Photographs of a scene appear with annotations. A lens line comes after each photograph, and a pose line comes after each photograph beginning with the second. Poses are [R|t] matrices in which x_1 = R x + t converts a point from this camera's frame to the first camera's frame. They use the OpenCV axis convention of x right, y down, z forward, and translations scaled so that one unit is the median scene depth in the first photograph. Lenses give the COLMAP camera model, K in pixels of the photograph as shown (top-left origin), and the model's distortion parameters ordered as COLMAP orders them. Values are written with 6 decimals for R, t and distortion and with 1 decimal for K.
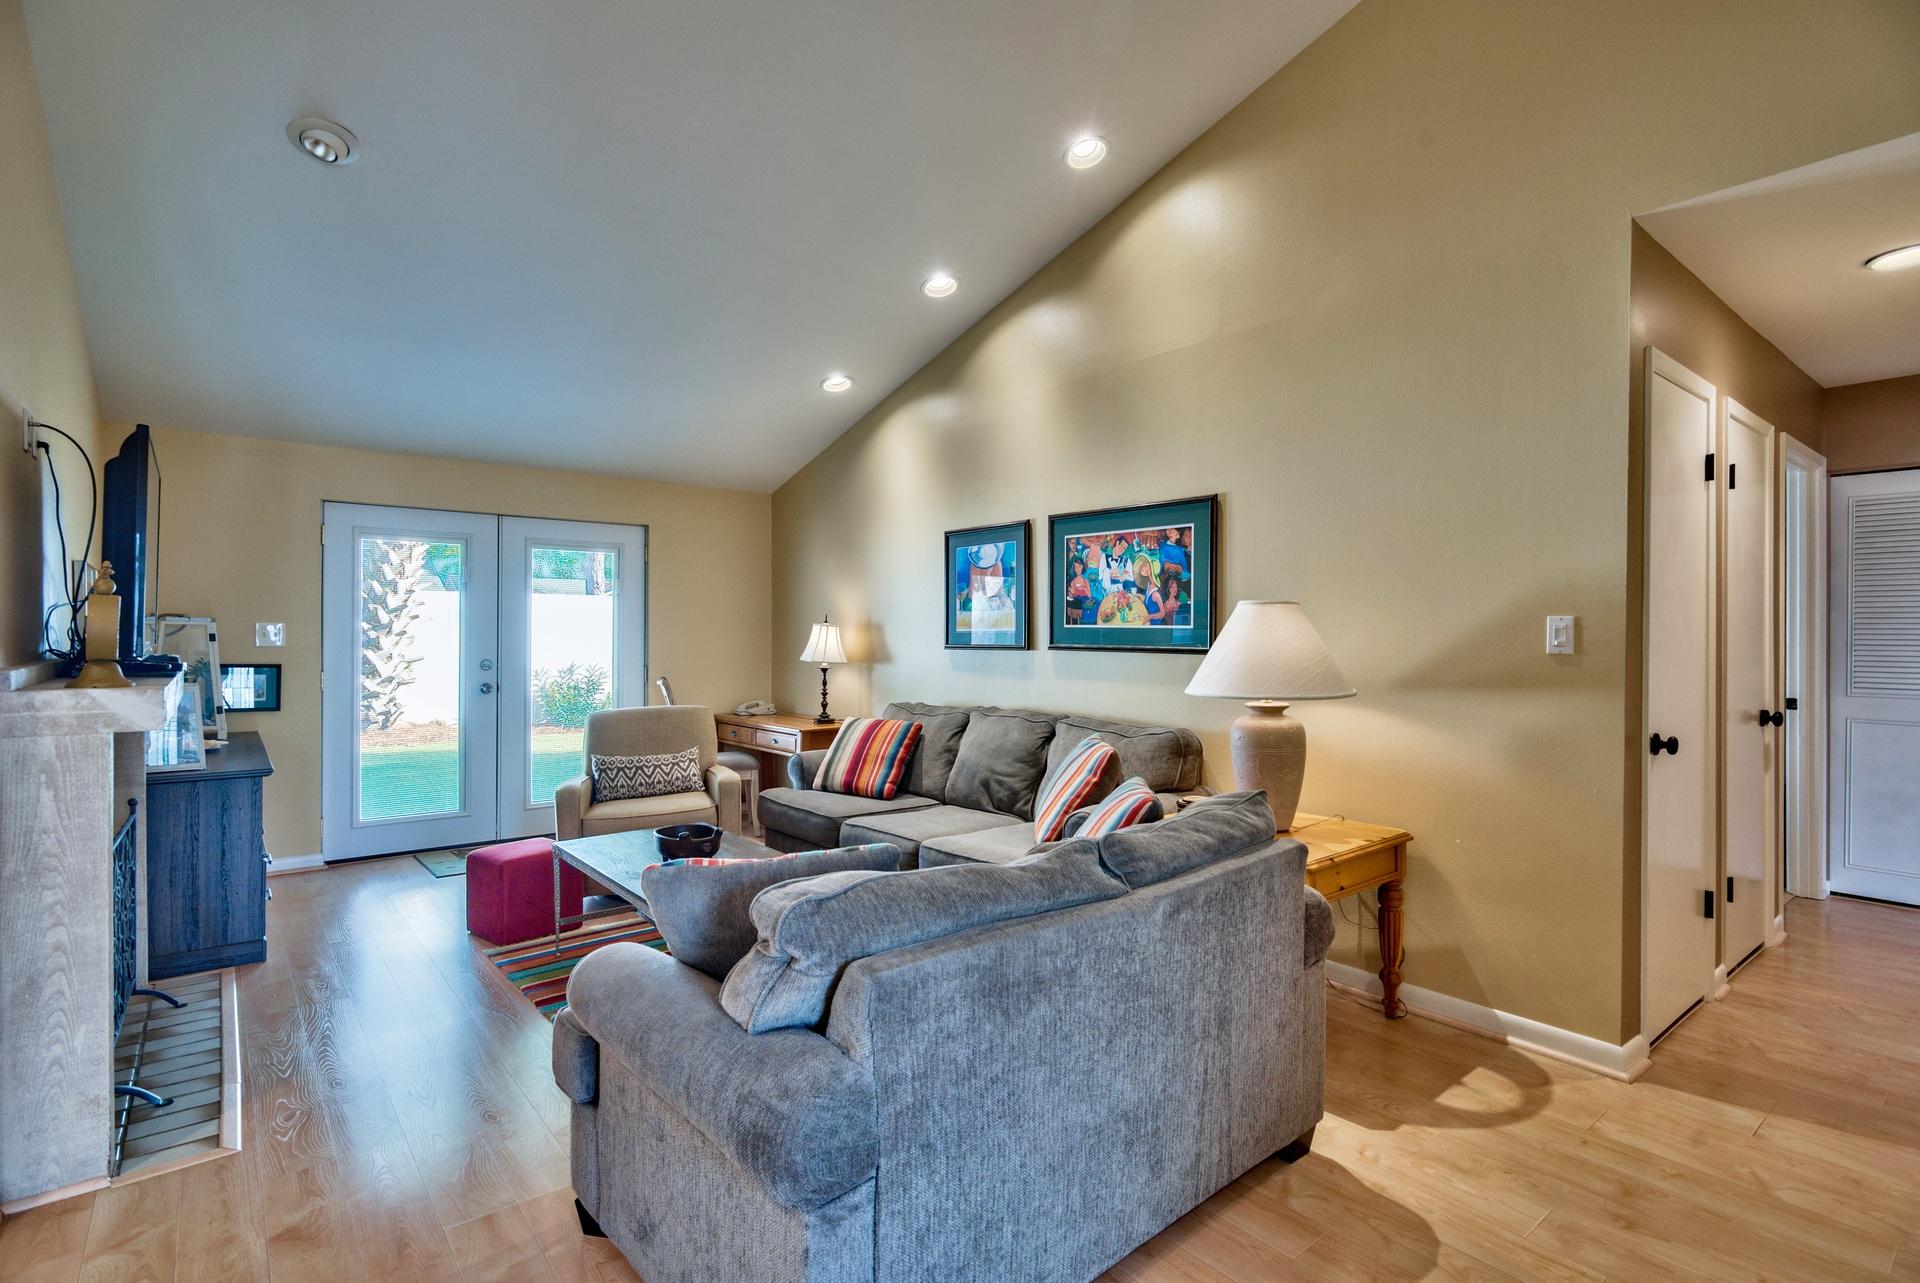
lens RADIAL K [[940.4, 0, 959.0], [0, 940.4, 636.3], [0, 0, 1]] dist [0.001204, -0.000123]
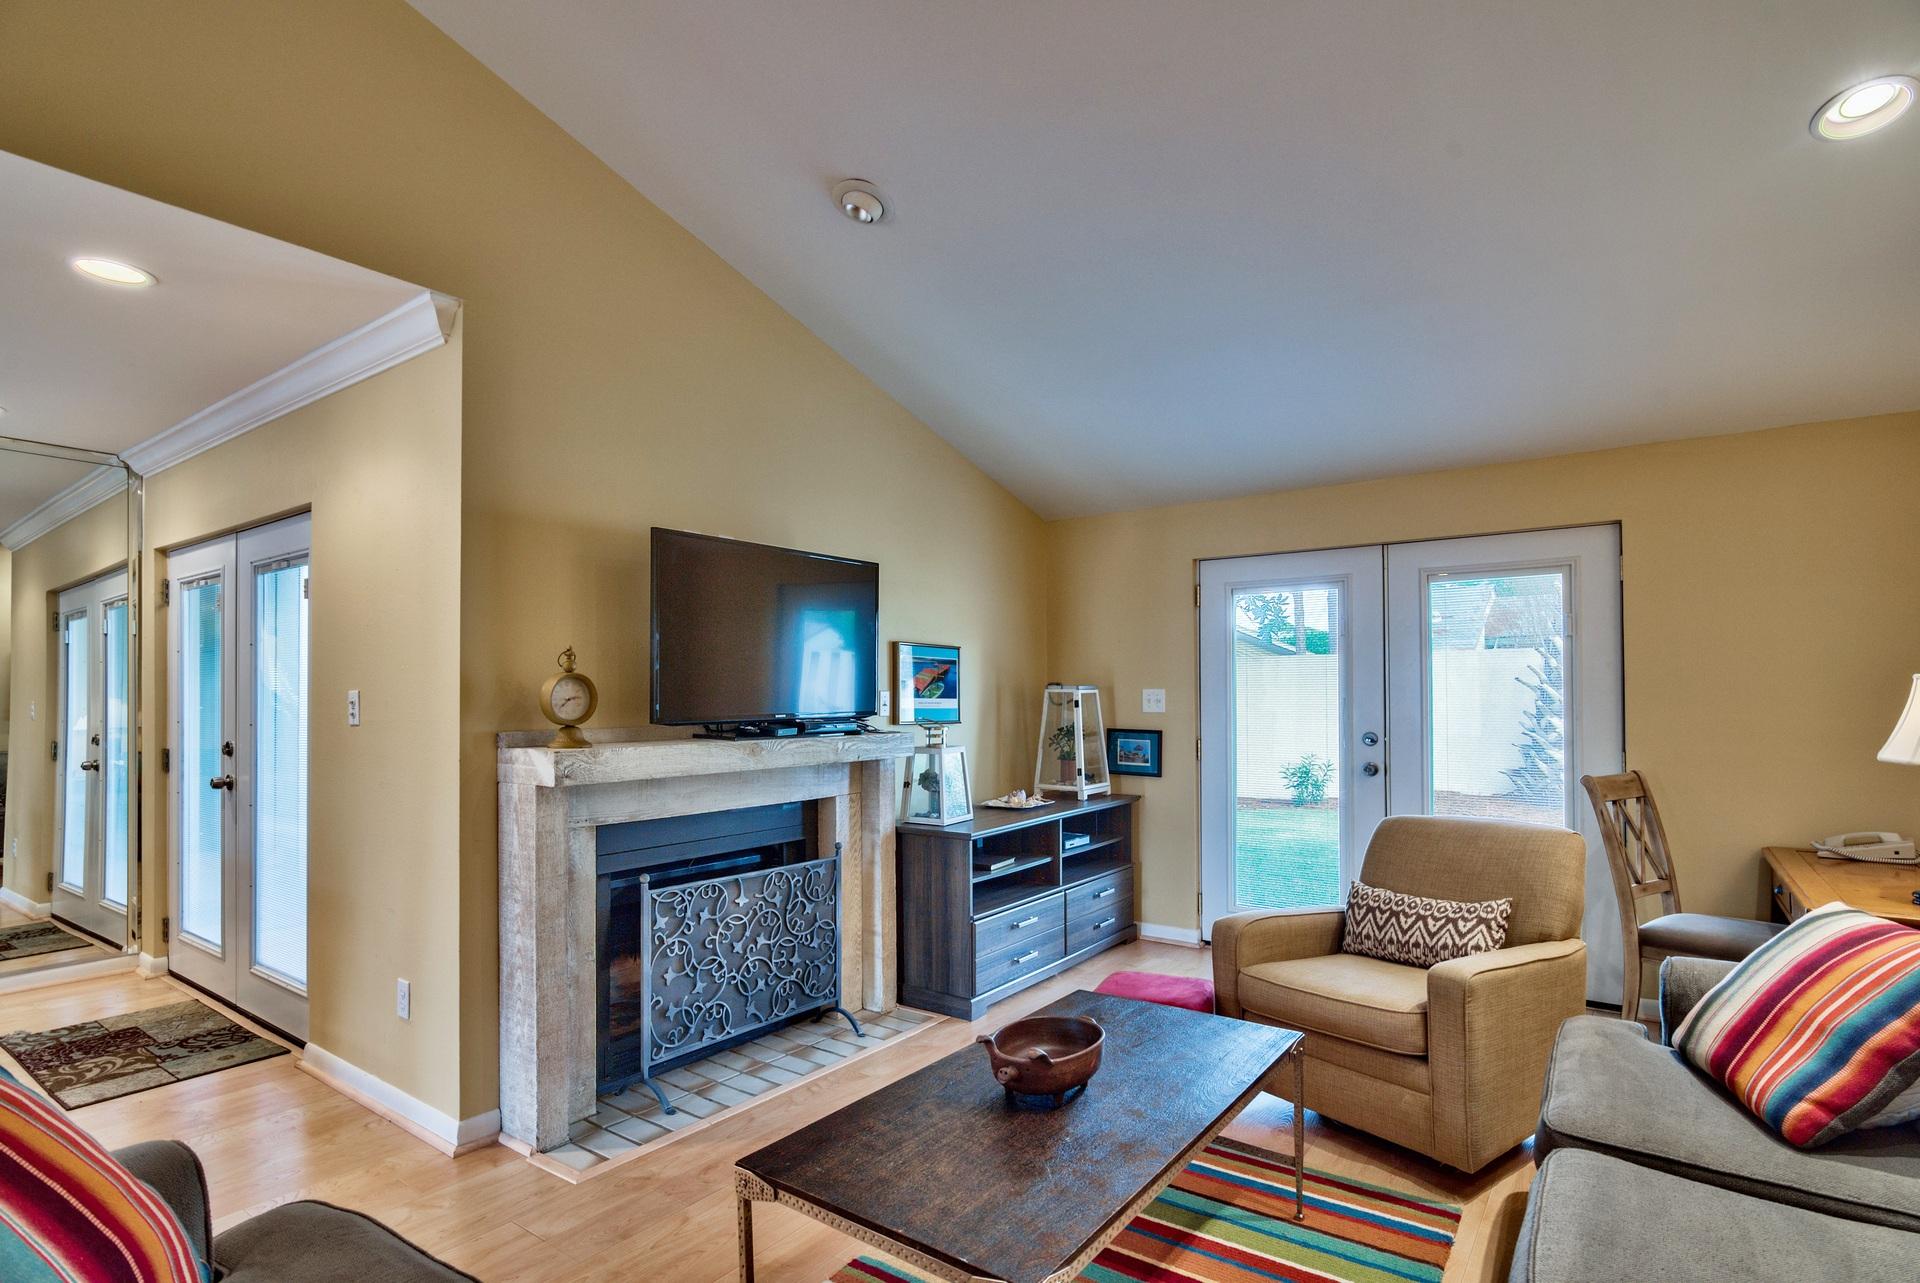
lens RADIAL K [[940.4, 0, 942.9], [0, 940.4, 685.4], [0, 0, 1]] dist [0.001204, -0.000123]
pose [[0.253680, -0.015910, -0.967157, 0.265974], [0.002651, 0.999872, -0.015753, -0.004640], [0.967284, 0.001432, 0.253690, 0.760623]]
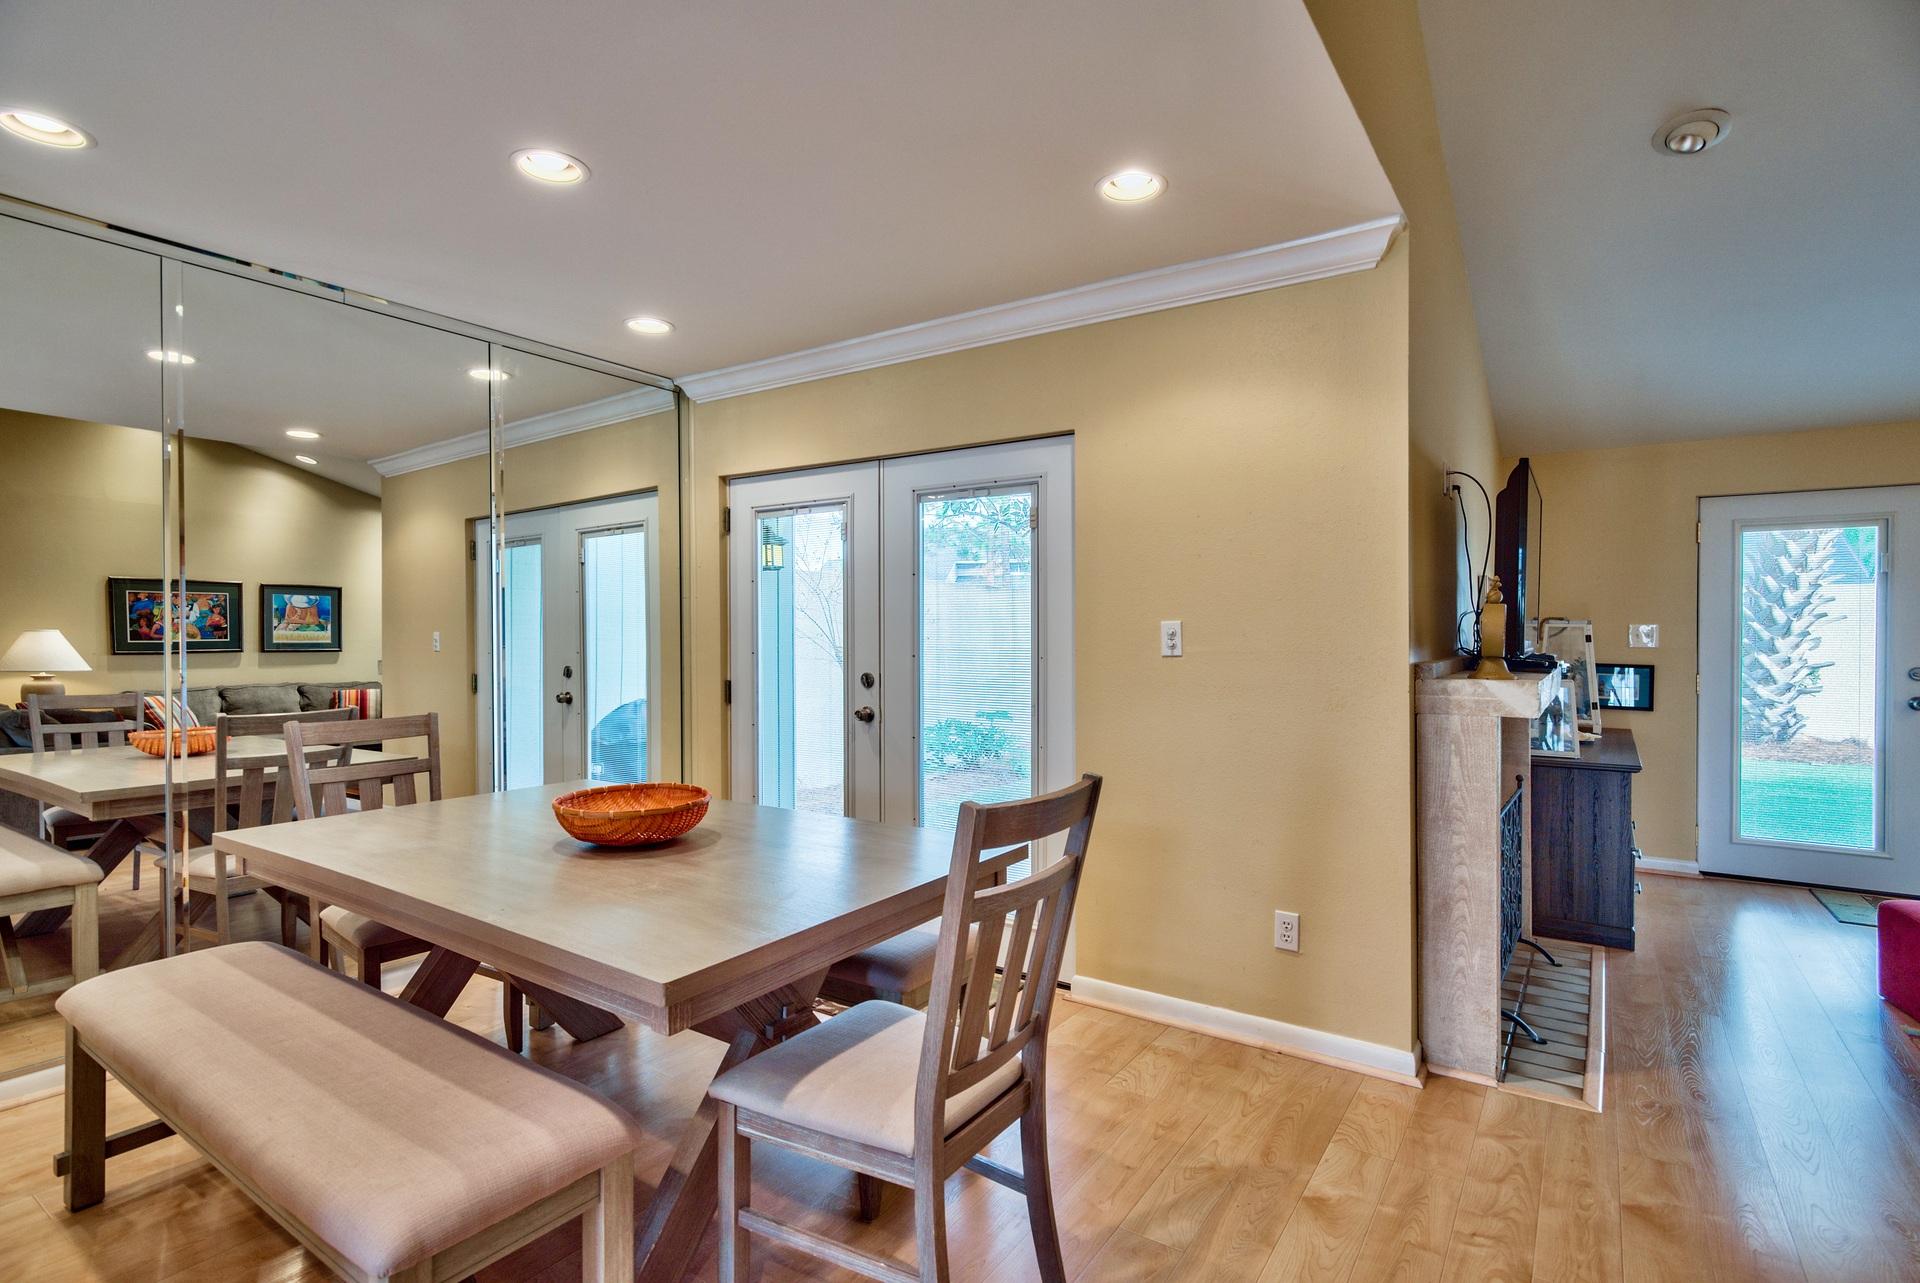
lens RADIAL K [[940.4, 0, 947.7], [0, 940.4, 639.0], [0, 0, 1]] dist [0.001204, -0.000123]
pose [[0.287127, 0.002139, -0.957890, 0.039632], [-0.000831, 0.999998, 0.001984, 0.000130], [0.957892, 0.000226, 0.287128, -0.021526]]
